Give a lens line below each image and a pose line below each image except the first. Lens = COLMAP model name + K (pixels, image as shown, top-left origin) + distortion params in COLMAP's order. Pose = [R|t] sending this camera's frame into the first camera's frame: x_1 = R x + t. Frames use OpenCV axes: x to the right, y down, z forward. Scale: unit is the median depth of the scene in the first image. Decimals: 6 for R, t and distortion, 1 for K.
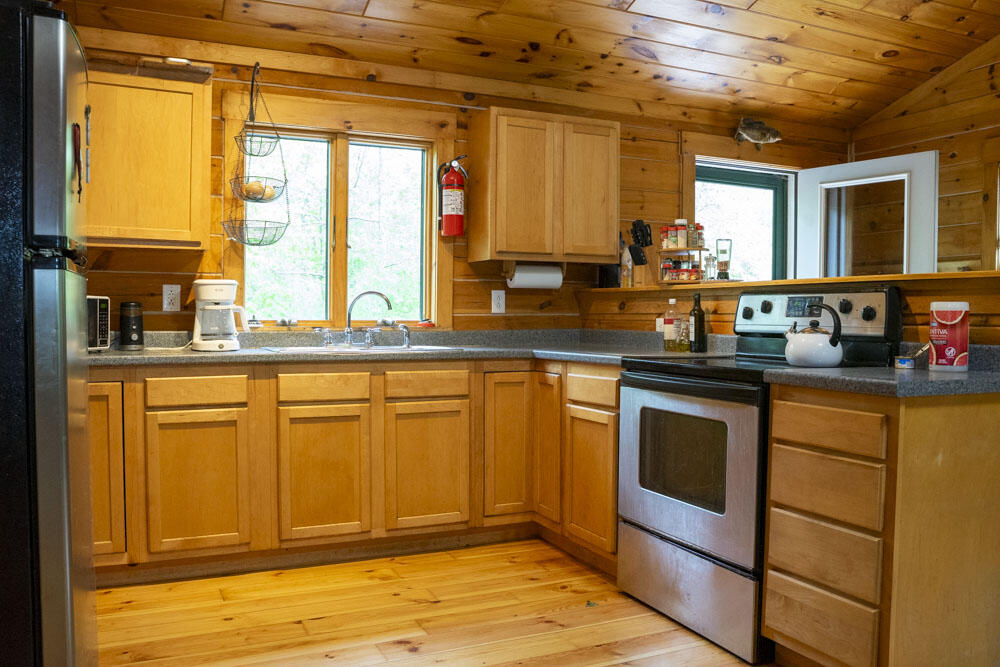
lens RADIAL K [[807.0, 0, 500.0], [0, 807.0, 333.5], [0, 0, 1]] dist [-0.114118, 0.090945]
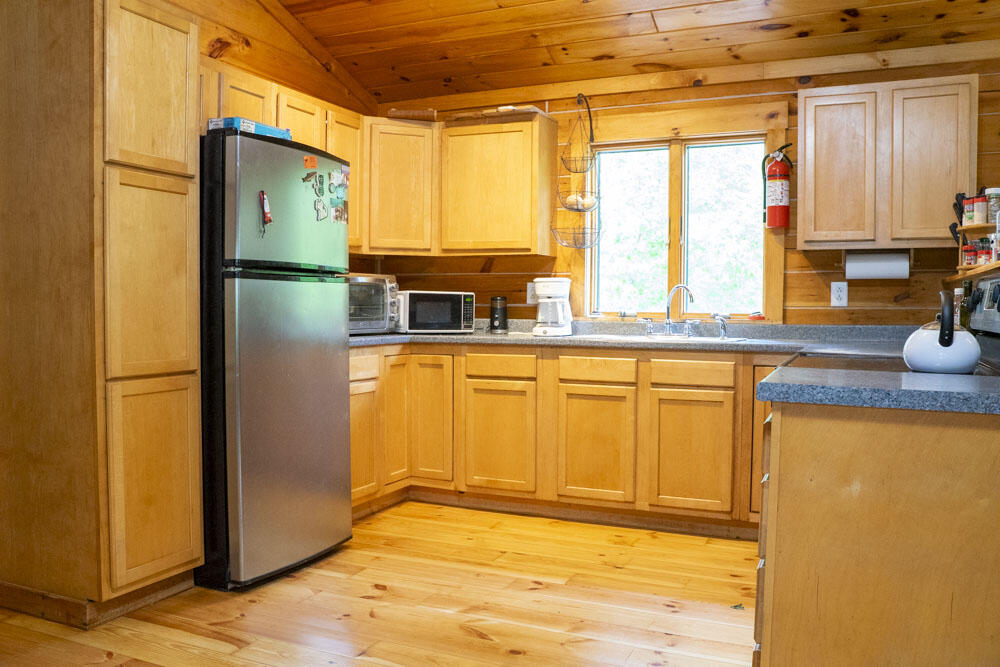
lens RADIAL K [[807.0, 0, 500.0], [0, 807.0, 333.5], [0, 0, 1]] dist [-0.114118, 0.090945]
pose [[0.656313, 0.024687, -0.754084, 0.522807], [-0.021141, 0.999674, 0.014327, 0.001586], [0.754192, 0.006539, 0.656621, 0.125909]]
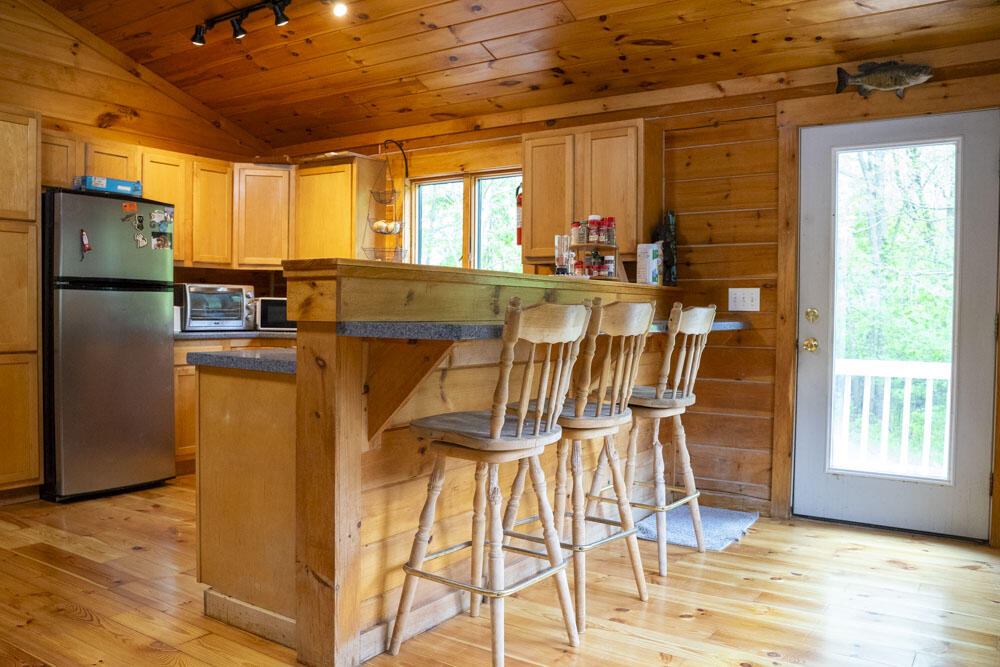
lens RADIAL K [[807.0, 0, 500.0], [0, 807.0, 333.5], [0, 0, 1]] dist [-0.114118, 0.090945]
pose [[0.525225, 0.023809, -0.850630, 1.084333], [-0.029044, 0.999528, 0.010044, -0.001573], [0.850468, 0.019430, 0.525668, 0.395521]]
